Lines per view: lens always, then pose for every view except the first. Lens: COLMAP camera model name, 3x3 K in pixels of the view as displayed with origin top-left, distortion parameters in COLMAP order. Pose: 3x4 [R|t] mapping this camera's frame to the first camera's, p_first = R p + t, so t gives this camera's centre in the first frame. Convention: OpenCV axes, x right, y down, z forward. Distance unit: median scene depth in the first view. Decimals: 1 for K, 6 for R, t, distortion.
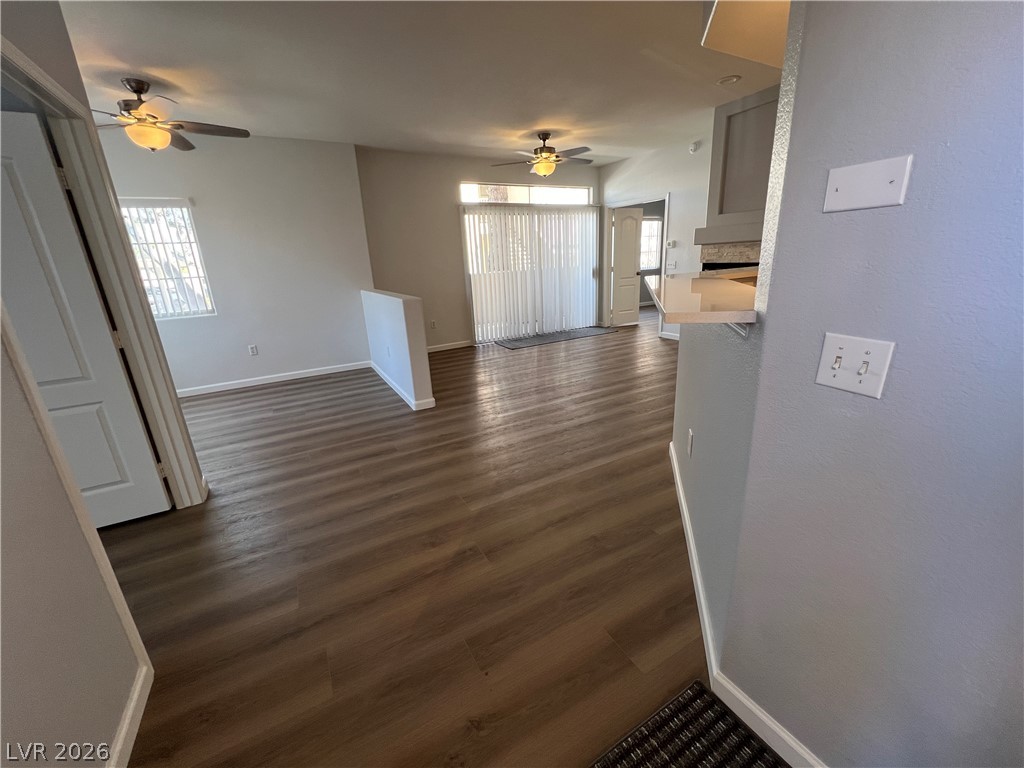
lens RADIAL K [[410.1, 0, 511.1], [0, 410.1, 379.9], [0, 0, 1]] dist [-0.002325, 0.000677]
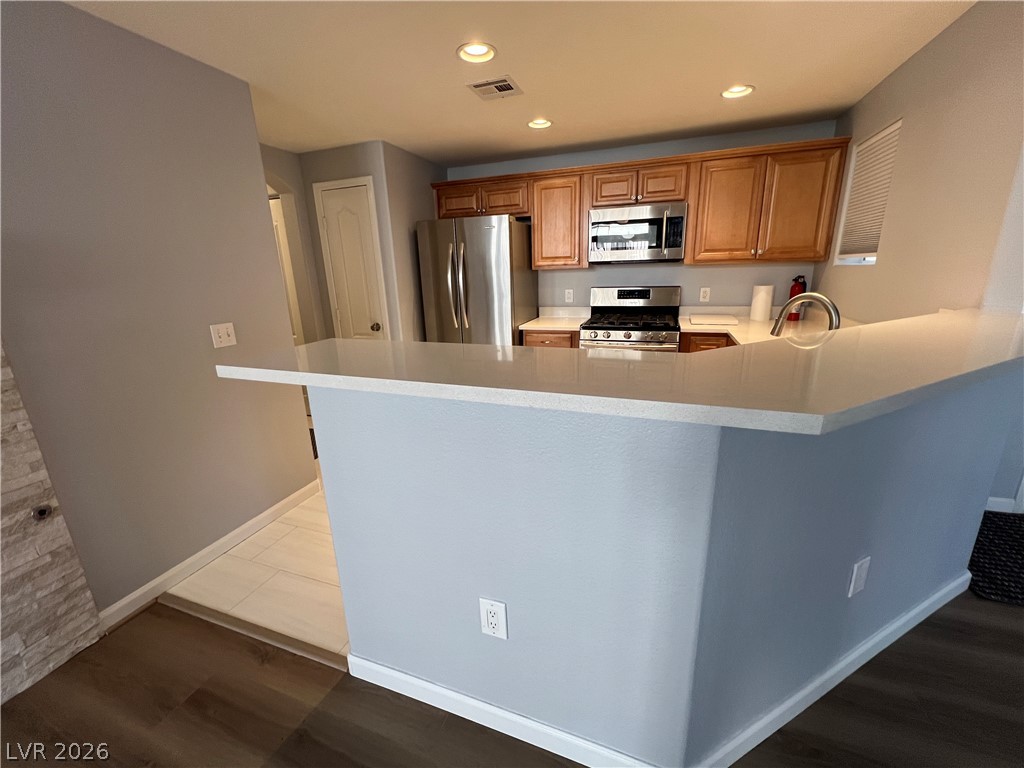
lens RADIAL K [[410.8, 0, 511.1], [0, 410.8, 379.8], [0, 0, 1]] dist [-0.001722, 0.000047]
pose [[-0.652824, -0.133006, 0.745741, 0.147251], [0.278004, 0.873704, 0.399194, -0.213790], [-0.704652, 0.467922, -0.533399, 0.651931]]
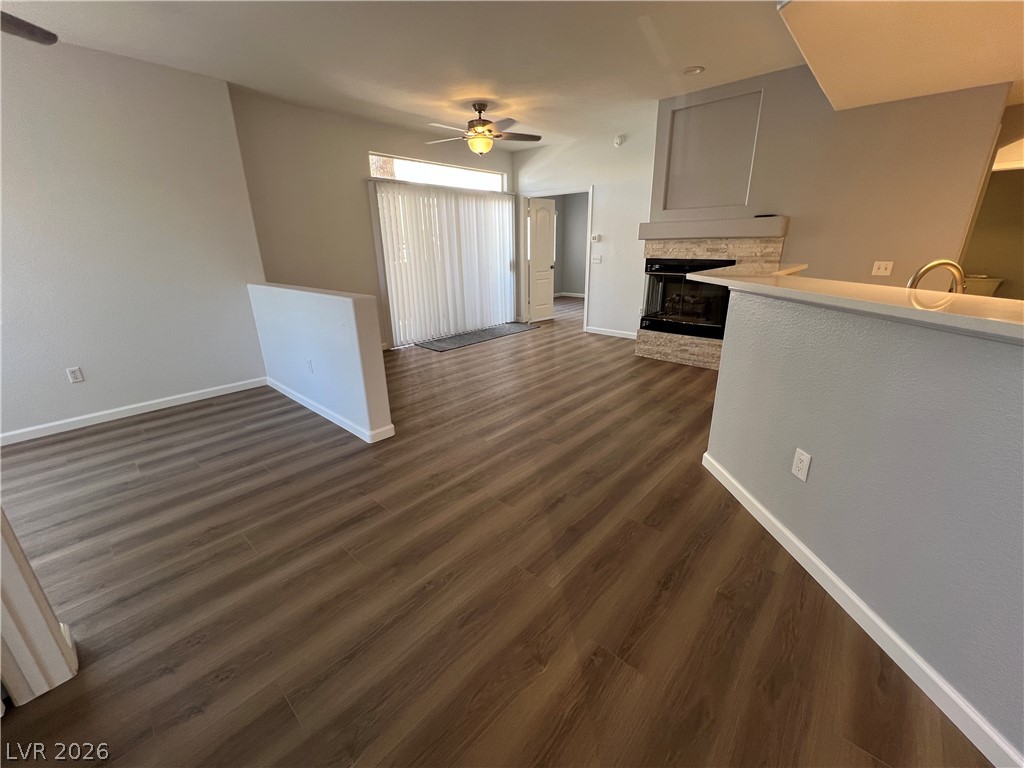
lens RADIAL K [[410.8, 0, 511.1], [0, 410.8, 380.6], [0, 0, 1]] dist [-0.001722, 0.000047]
pose [[0.945782, -0.070636, 0.317027, -0.175235], [0.064058, 0.997460, 0.031137, -0.039272], [-0.318421, -0.009140, 0.947905, 0.149468]]
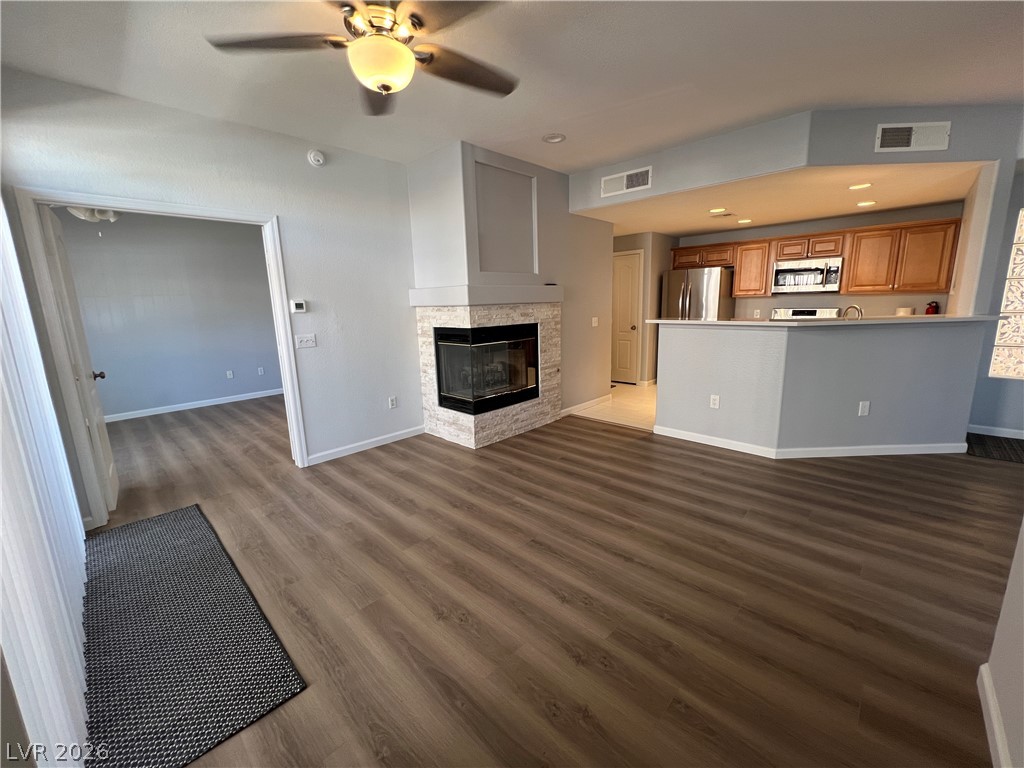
lens RADIAL K [[410.8, 0, 511.1], [0, 410.8, 381.6], [0, 0, 1]] dist [-0.001722, 0.000047]
pose [[-0.289451, -0.127937, 0.948604, -0.309703], [0.315394, 0.922937, 0.220713, -0.329288], [-0.903739, 0.363069, -0.226794, 1.109870]]
